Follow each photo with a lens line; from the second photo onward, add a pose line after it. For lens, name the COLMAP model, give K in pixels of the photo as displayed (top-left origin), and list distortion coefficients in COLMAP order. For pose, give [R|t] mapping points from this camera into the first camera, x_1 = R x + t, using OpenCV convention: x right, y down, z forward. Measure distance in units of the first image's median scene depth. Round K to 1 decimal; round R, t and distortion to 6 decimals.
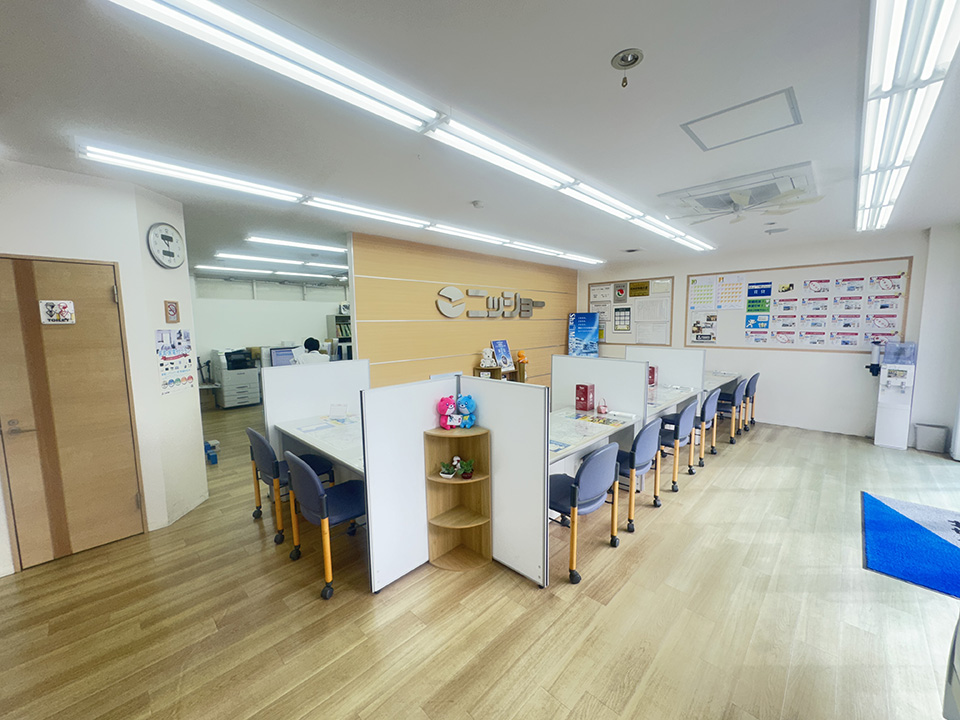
lens RADIAL K [[382.9, 0, 483.5], [0, 382.9, 358.1], [0, 0, 1]] dist [0.008165, 0.000486]
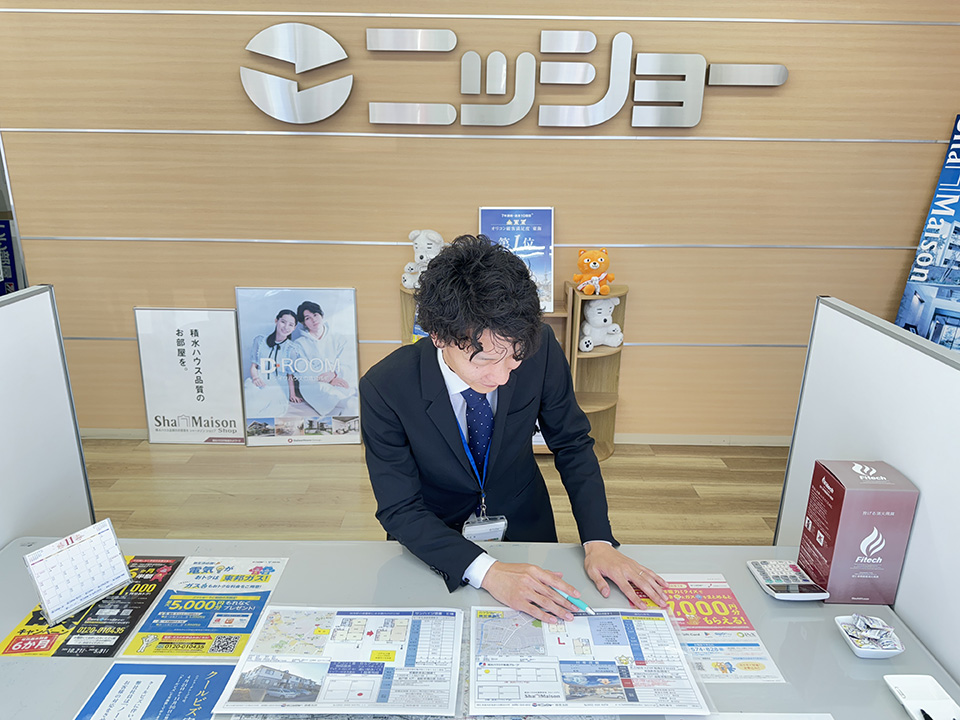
lens RADIAL K [[695.6, 0, 479.5], [0, 695.6, 360.2], [0, 0, 1]] dist [0.030381, -0.002530]
pose [[0.686239, 0.236814, -0.687747, 0.764831], [-0.087652, 0.965550, 0.245012, -0.110911], [0.722076, -0.107854, 0.683355, 1.052404]]
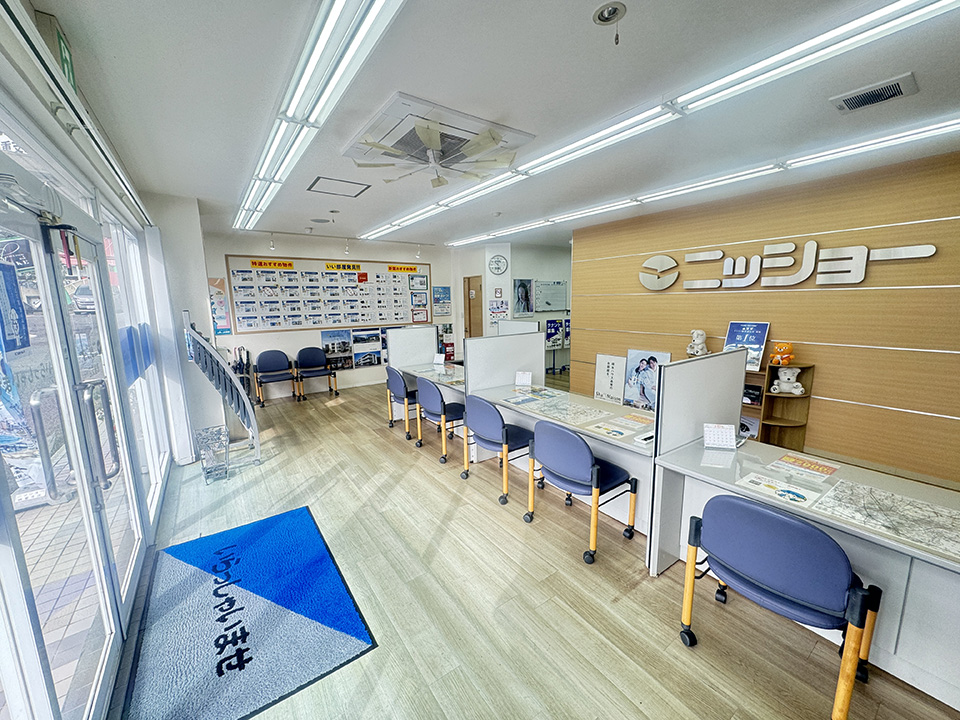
lens RADIAL K [[382.9, 0, 479.5], [0, 382.9, 362.4], [0, 0, 1]] dist [0.008165, 0.000486]
pose [[-0.187372, 0.171927, -0.967126, 1.392983], [-0.076500, 0.979019, 0.188863, -0.122862], [0.979306, 0.109373, -0.170288, 1.190077]]
